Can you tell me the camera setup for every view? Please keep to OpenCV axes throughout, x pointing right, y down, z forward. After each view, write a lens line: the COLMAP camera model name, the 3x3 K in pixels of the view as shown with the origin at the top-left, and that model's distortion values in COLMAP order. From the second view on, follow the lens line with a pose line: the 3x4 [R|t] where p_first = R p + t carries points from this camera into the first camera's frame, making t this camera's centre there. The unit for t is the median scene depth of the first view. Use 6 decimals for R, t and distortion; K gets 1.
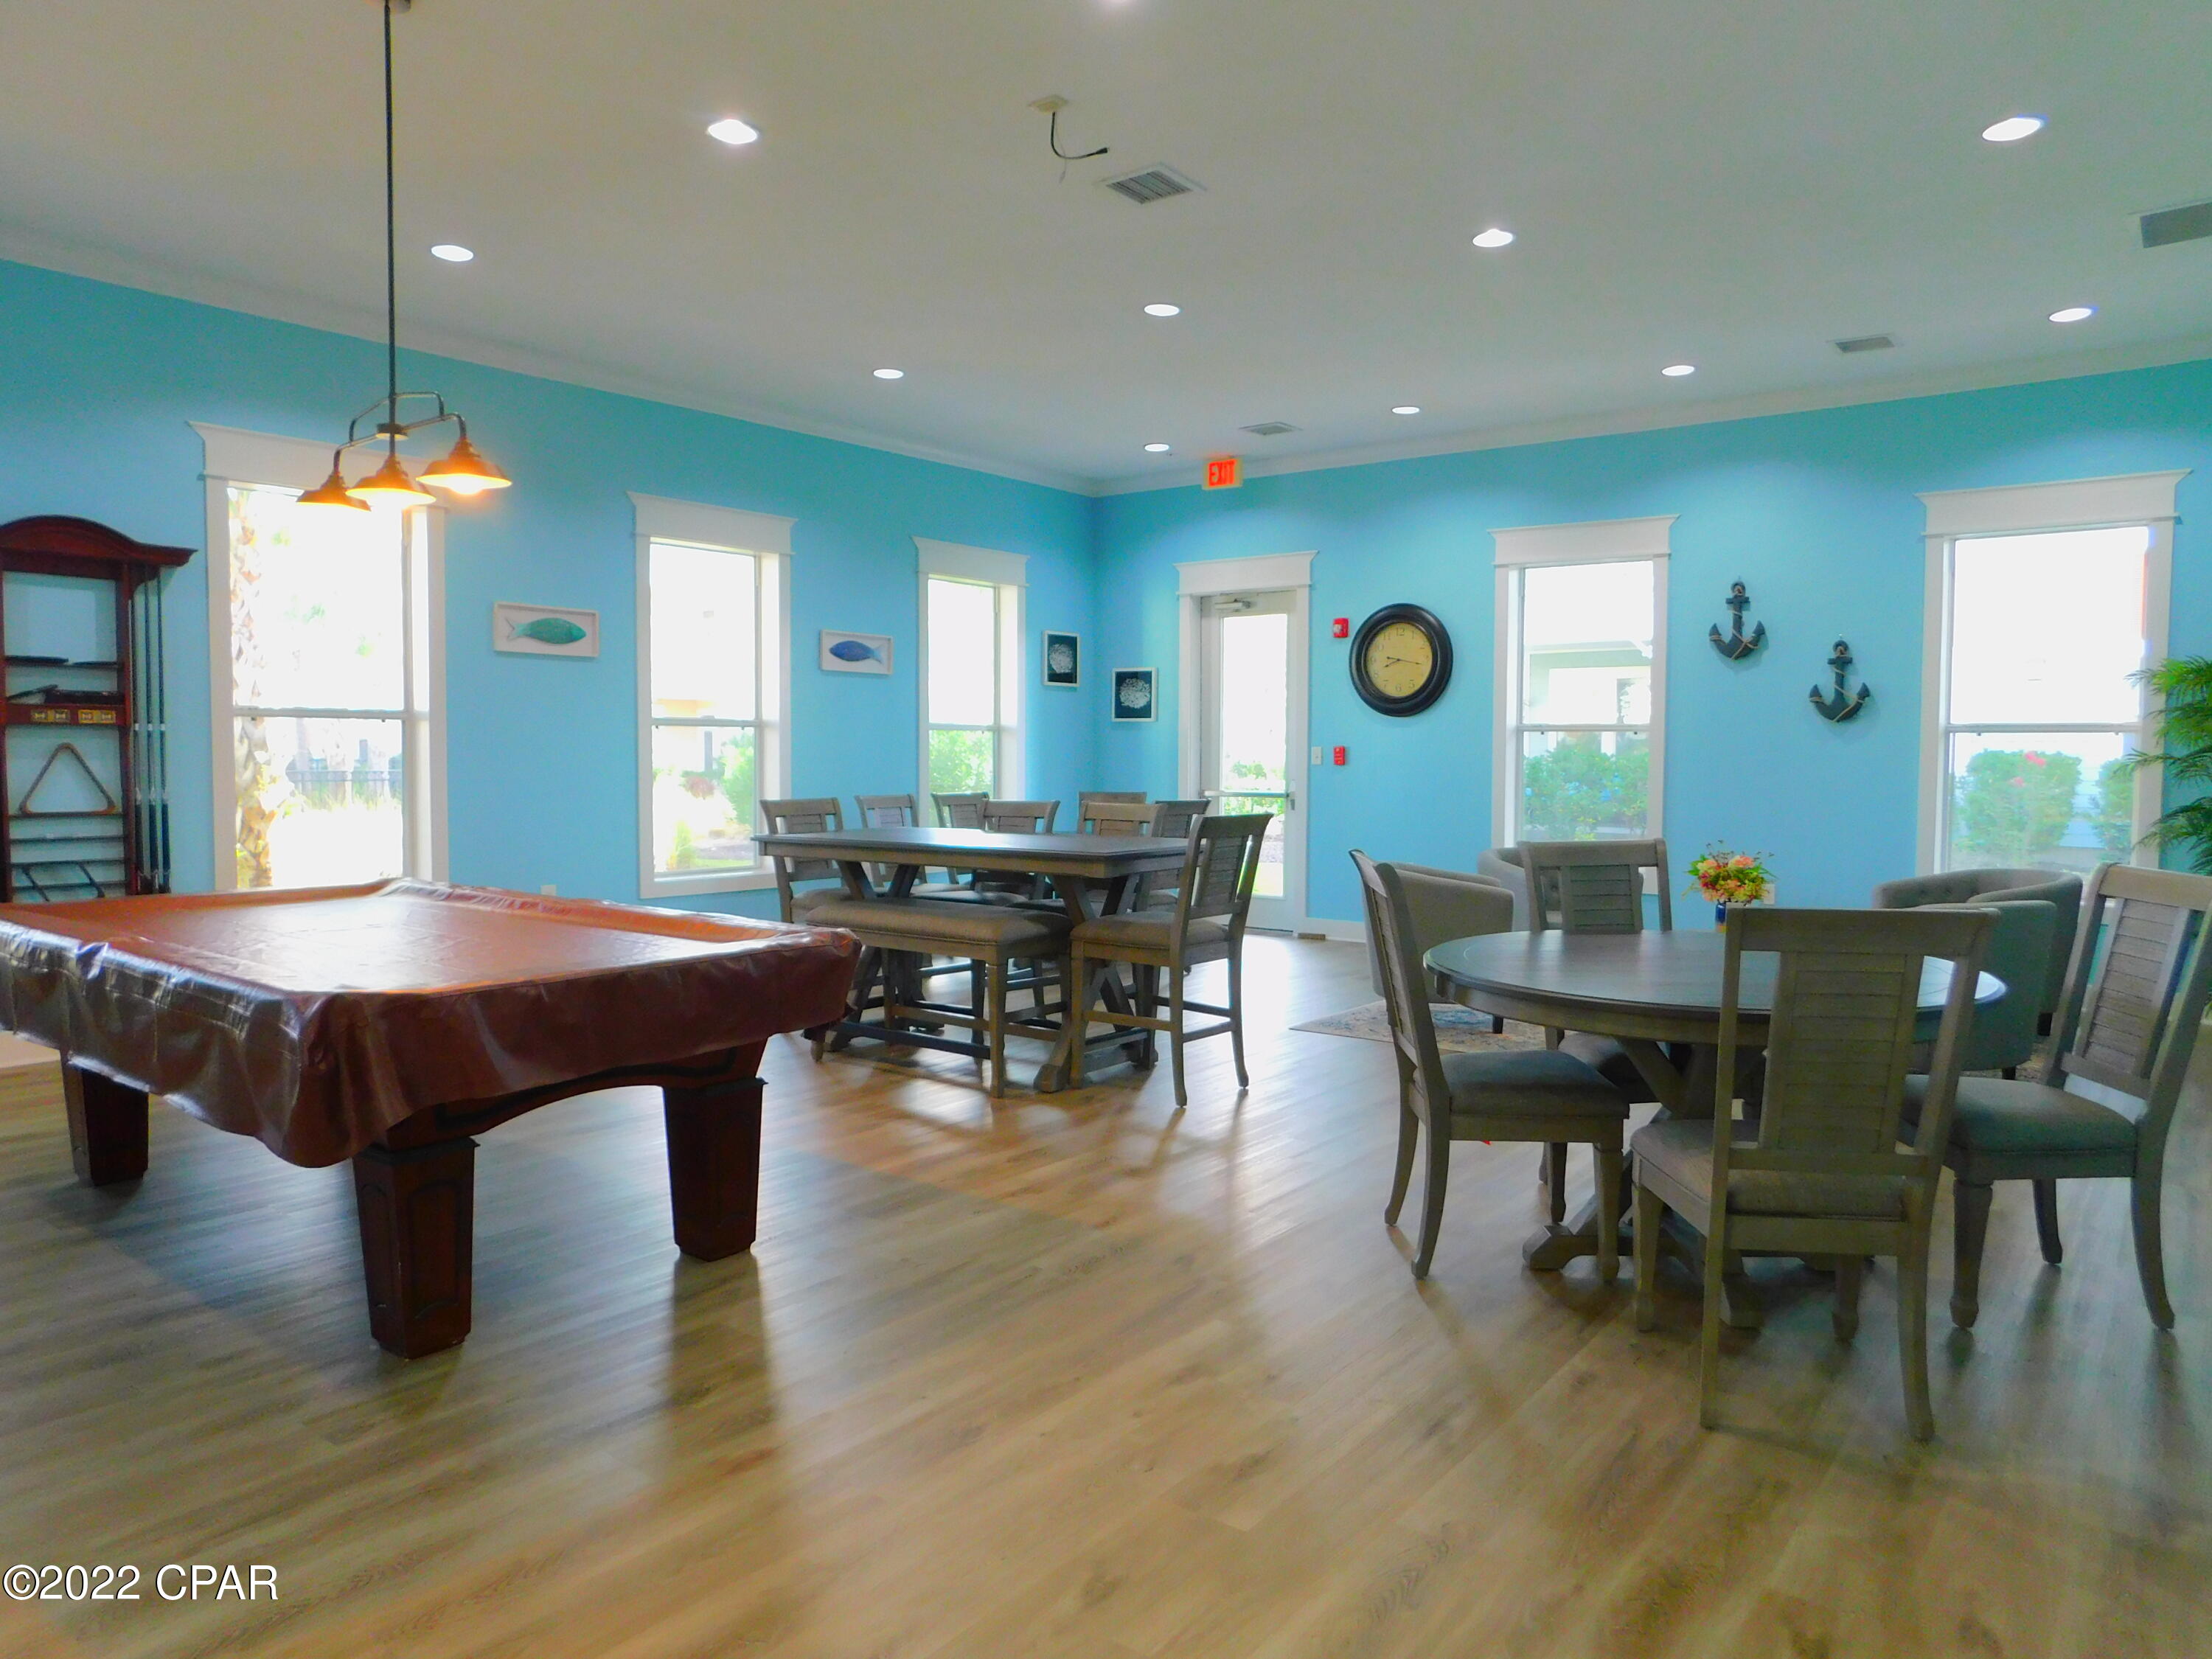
lens RADIAL K [[1468.8, 0, 1112.5], [0, 1468.8, 824.7], [0, 0, 1]] dist [-0.029075, 0.009334]
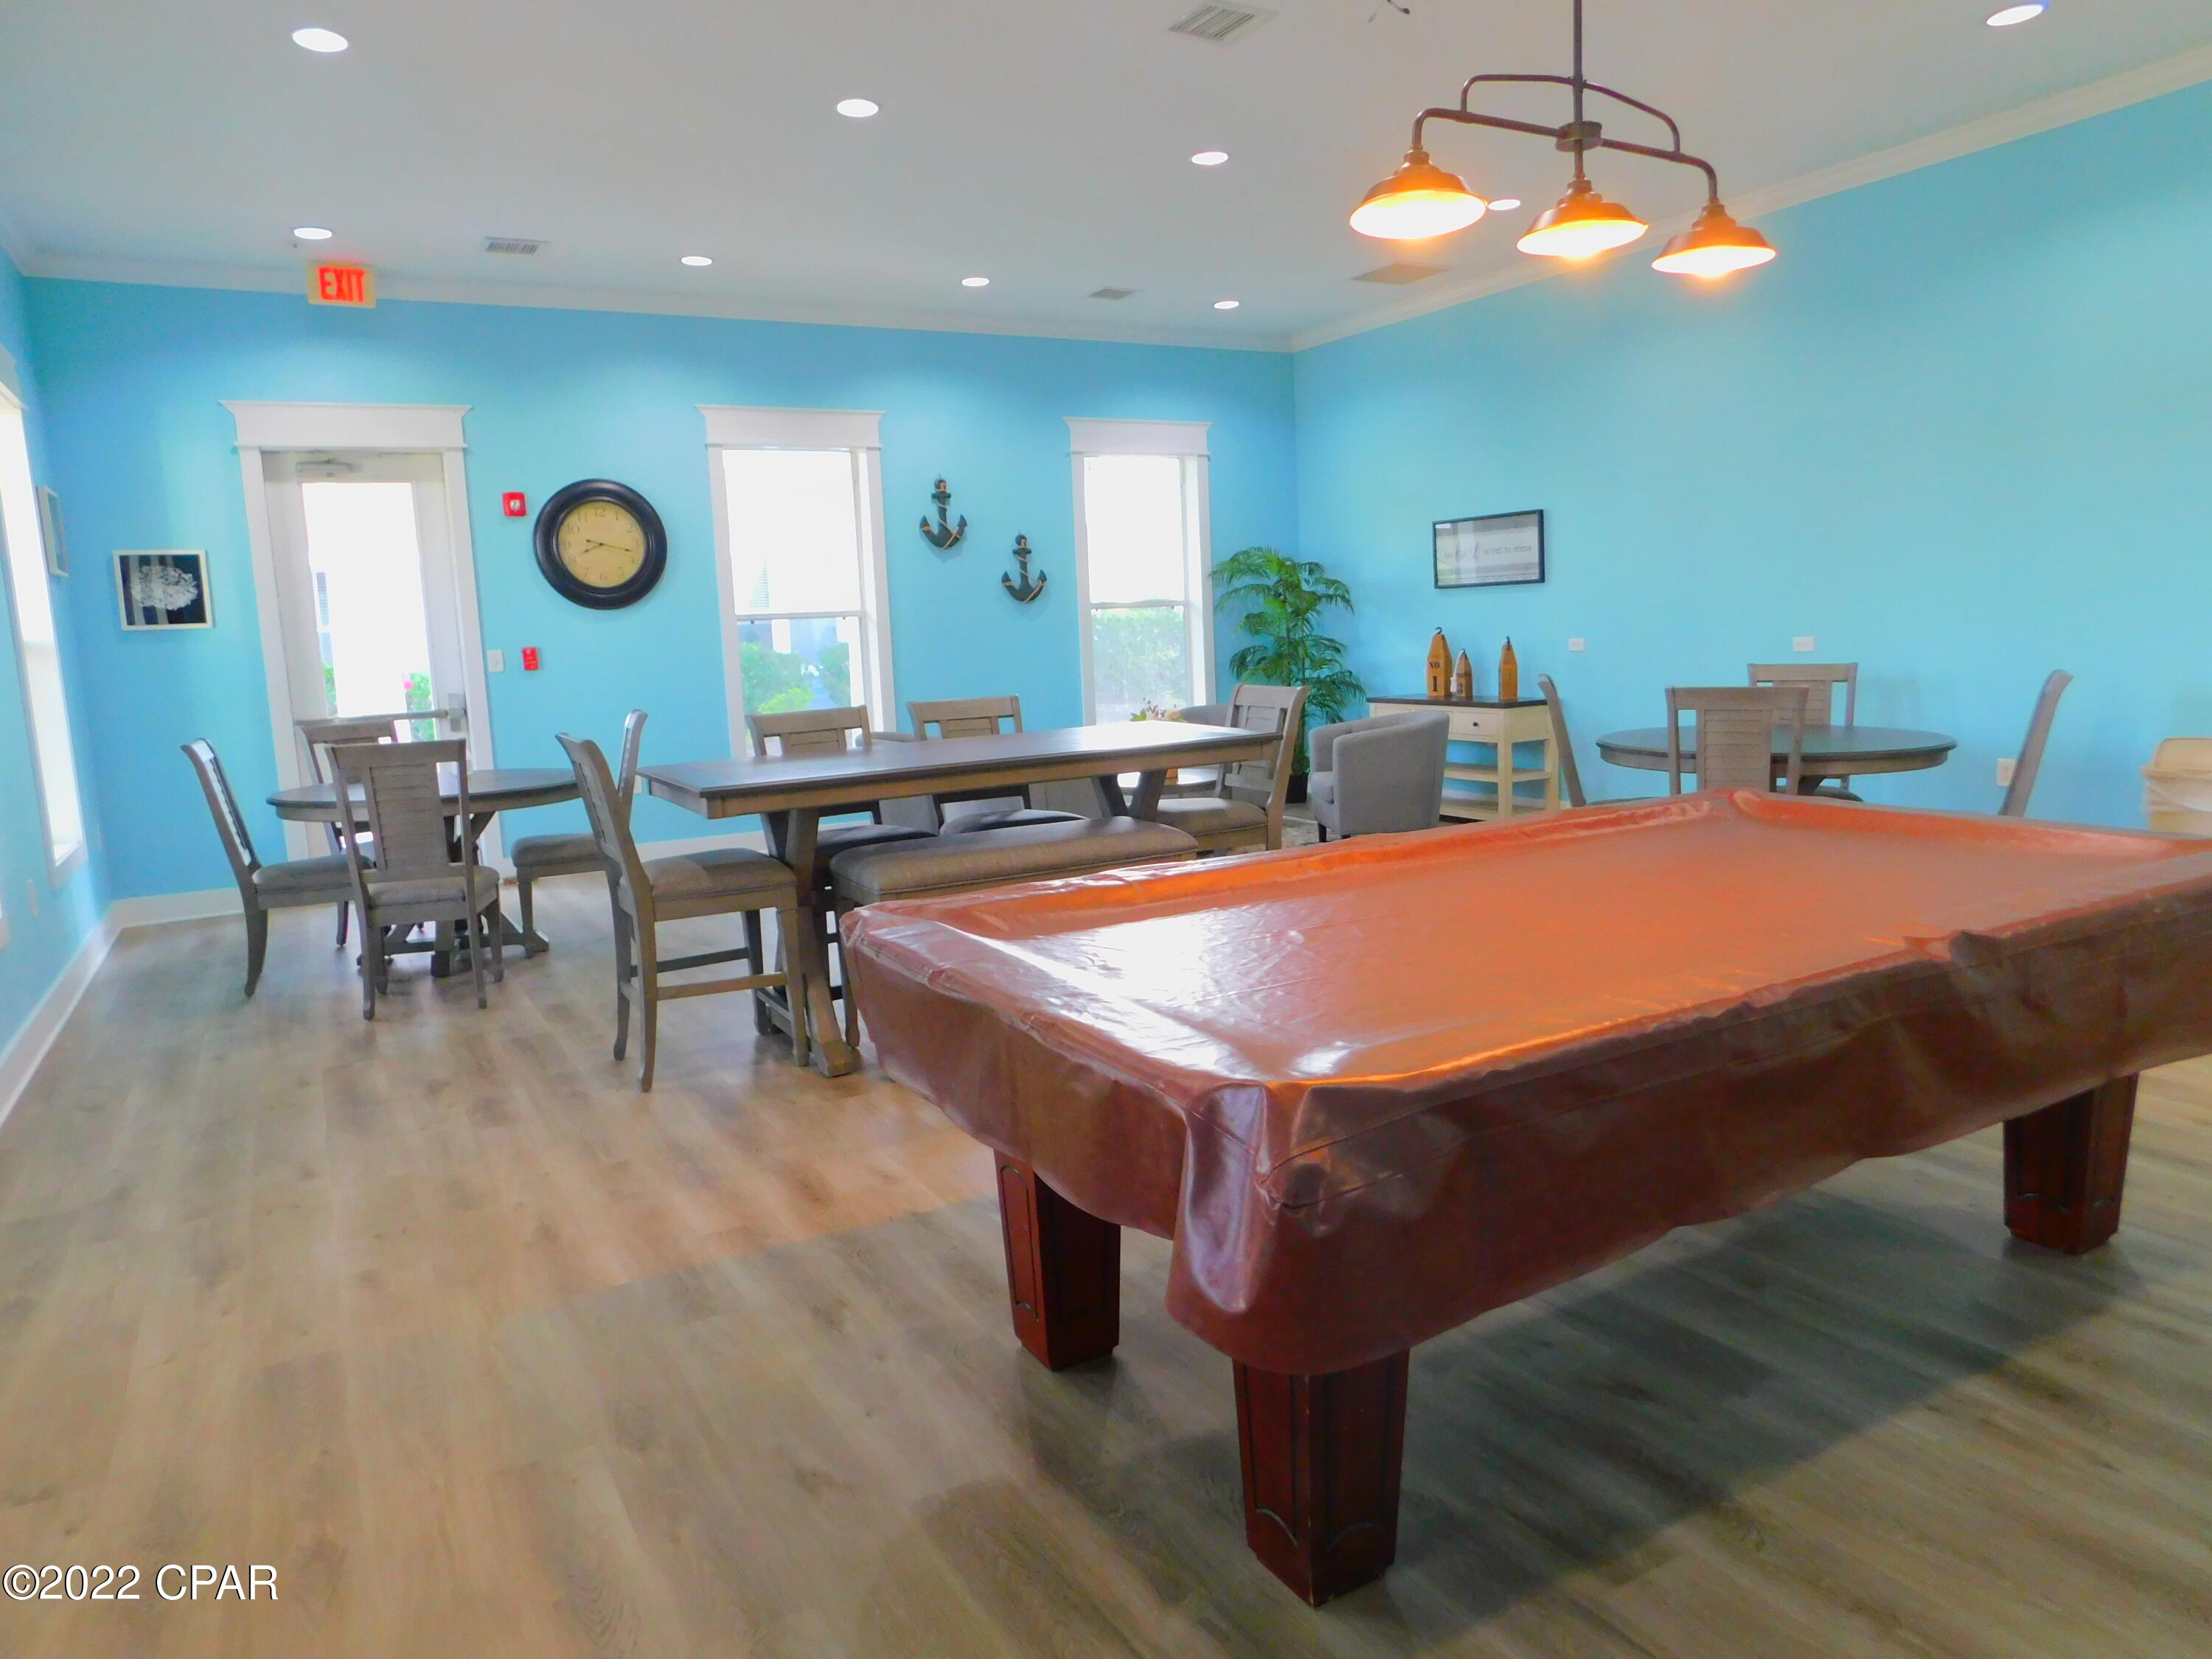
lens RADIAL K [[1468.8, 0, 1113.9], [0, 1468.8, 826.5], [0, 0, 1]] dist [-0.029075, 0.009334]
pose [[0.379663, -0.149079, 0.913034, -0.536028], [0.096129, 0.987946, 0.121338, -0.023372], [-0.920117, 0.041701, 0.389417, 0.403687]]
